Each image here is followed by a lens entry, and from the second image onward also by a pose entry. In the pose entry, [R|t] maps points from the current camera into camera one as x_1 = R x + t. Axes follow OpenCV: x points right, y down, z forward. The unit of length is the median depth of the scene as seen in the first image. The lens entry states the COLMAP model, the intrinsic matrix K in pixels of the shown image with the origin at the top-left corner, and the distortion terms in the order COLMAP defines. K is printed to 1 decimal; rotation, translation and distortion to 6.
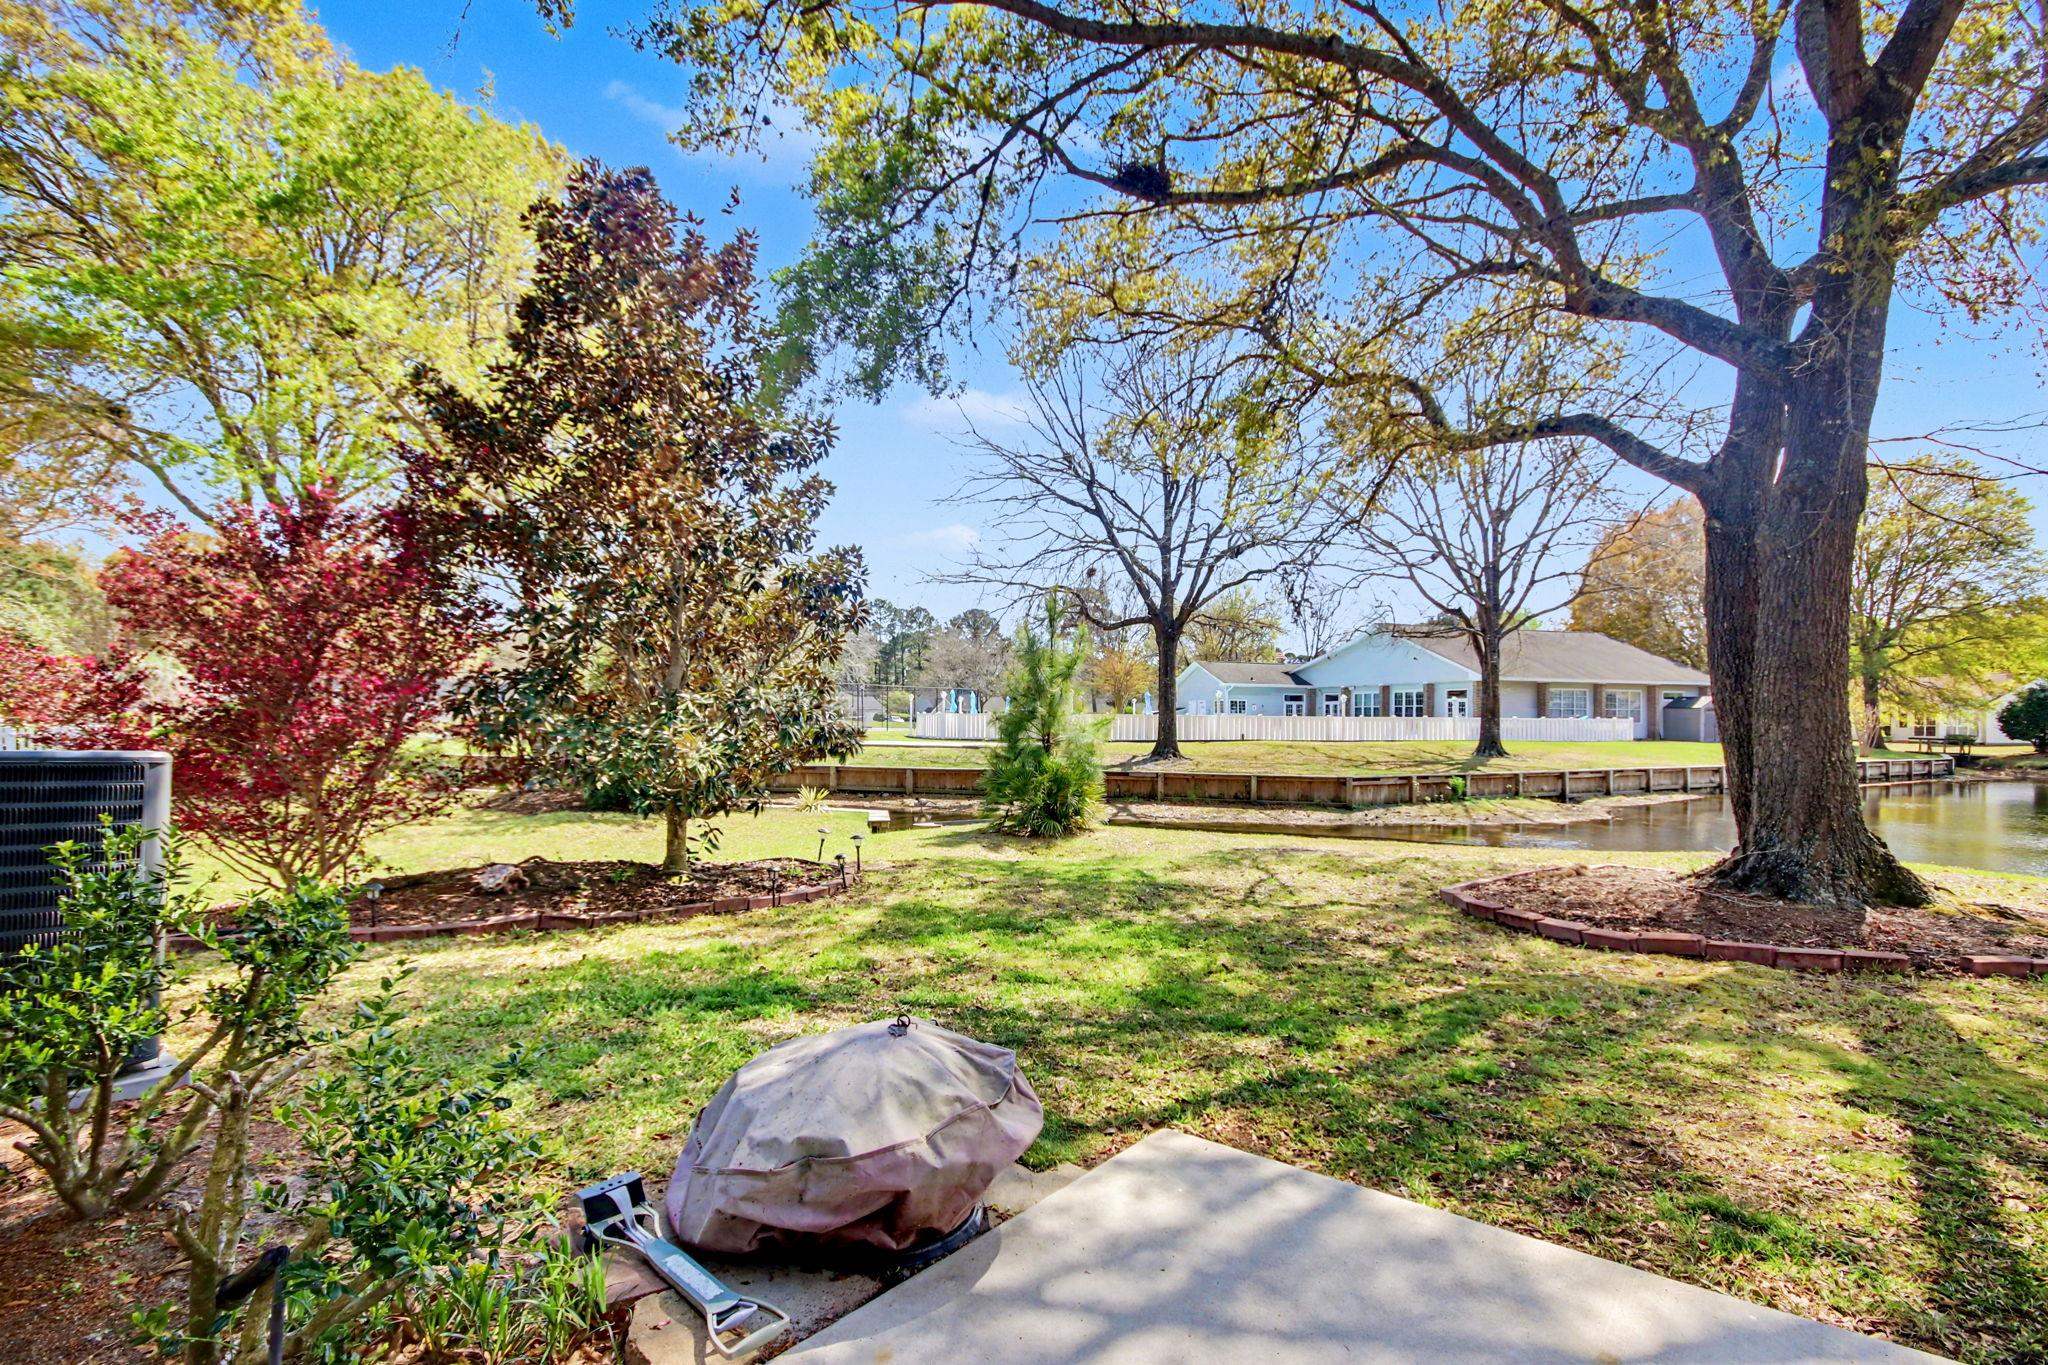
lens RADIAL K [[1007.4, 0, 1031.7], [0, 1007.4, 735.5], [0, 0, 1]] dist [0.012747, -0.006932]
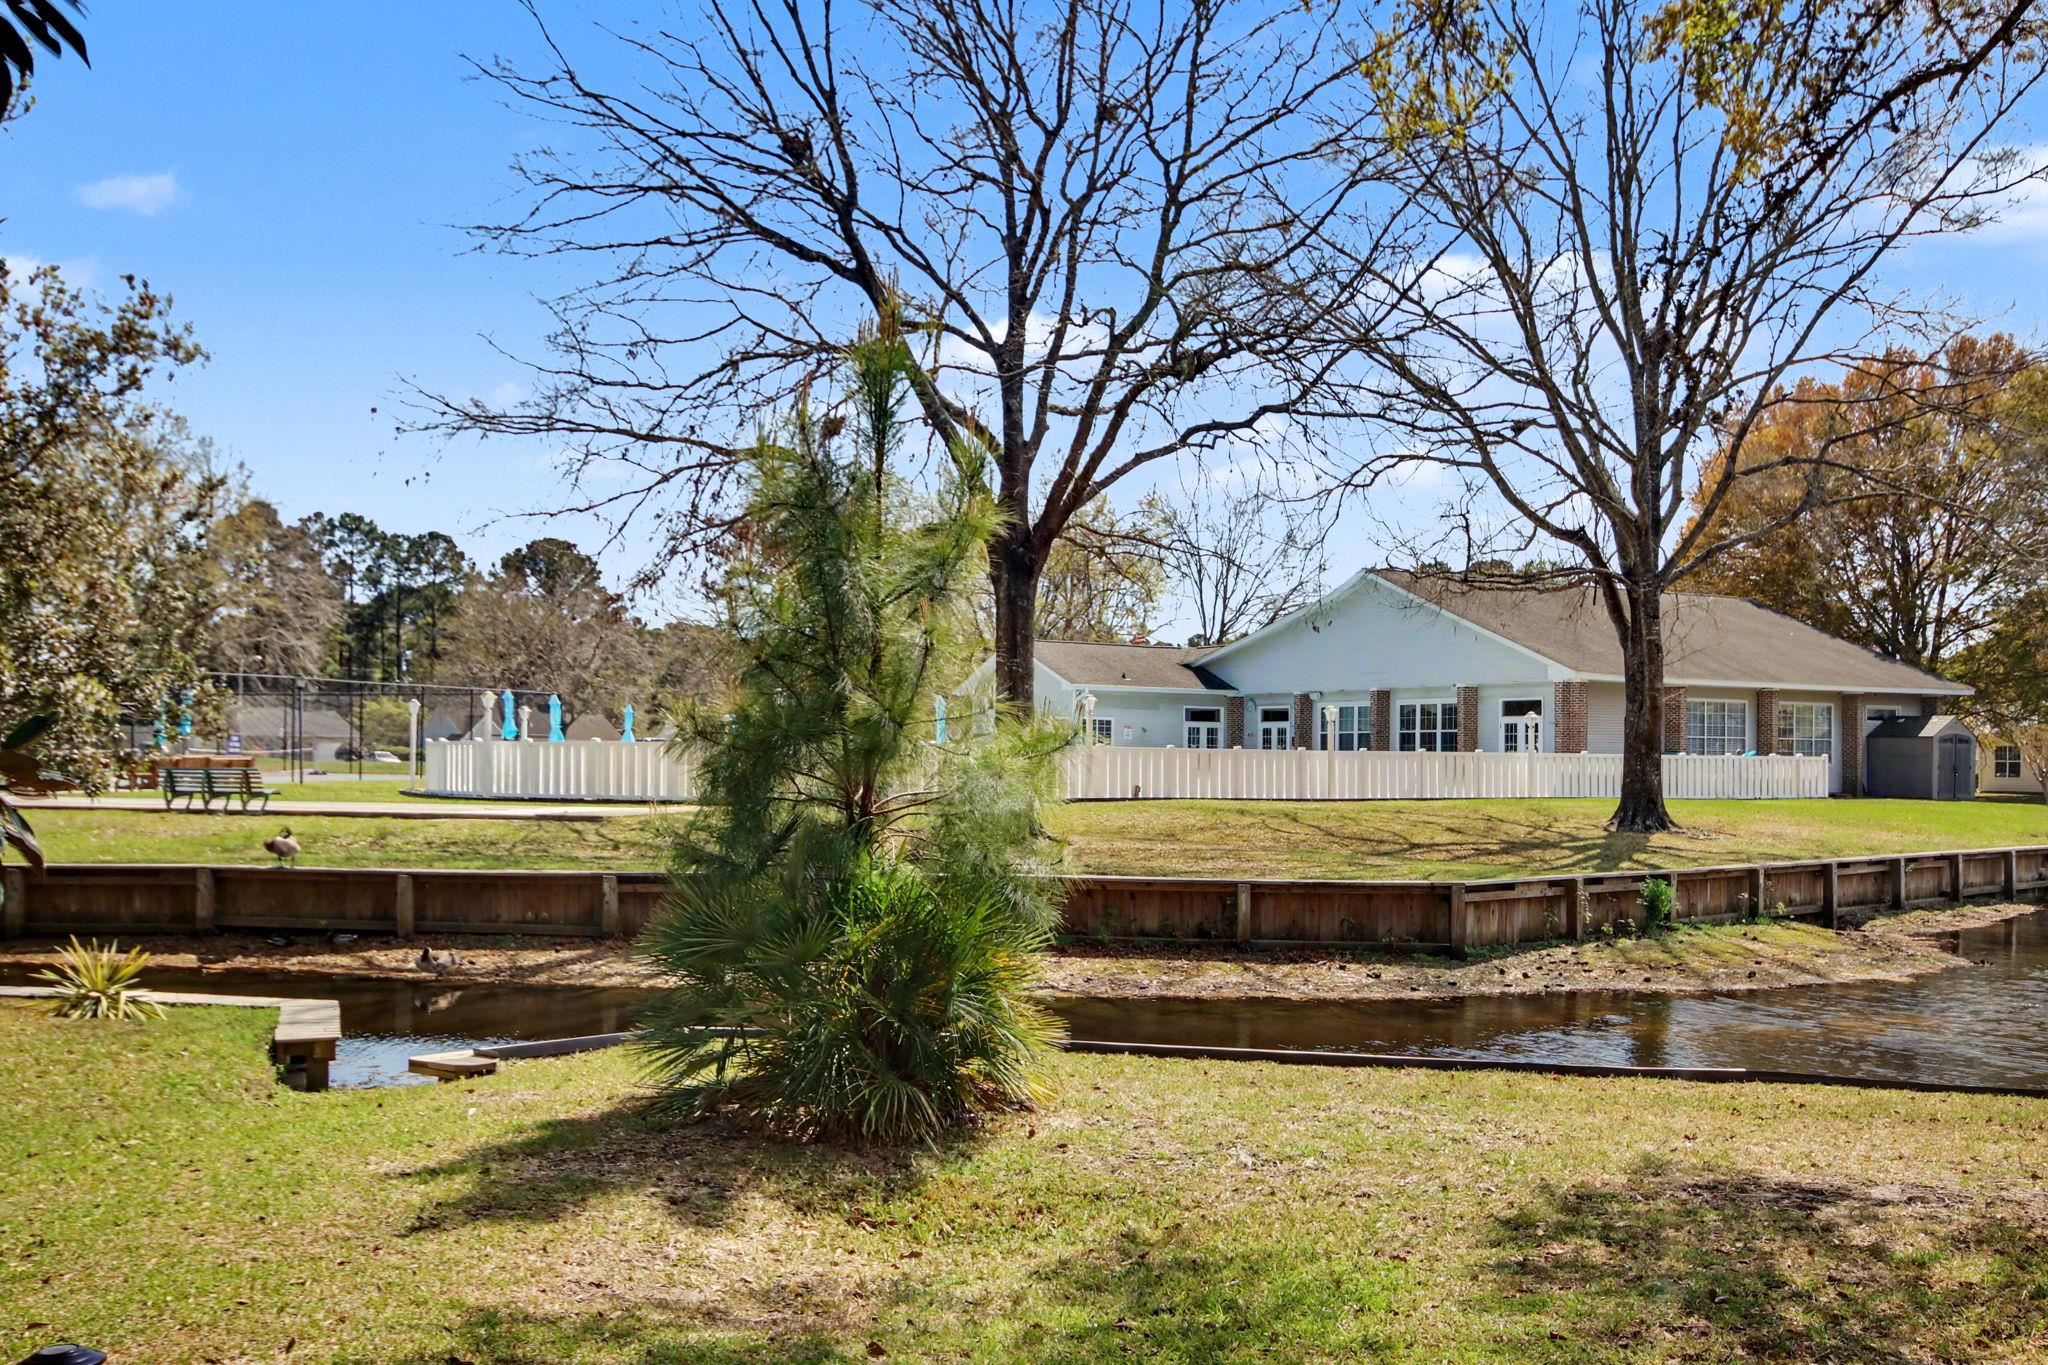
lens RADIAL K [[1887.4, 0, 1004.5], [0, 1887.4, 730.3], [0, 0, 1]] dist [-0.009742, -0.029072]
pose [[0.983303, 0.003680, 0.181939, -0.017677], [0.002071, 0.999504, -0.031408, 0.000131], [-0.181965, 0.031261, 0.982808, 0.164981]]
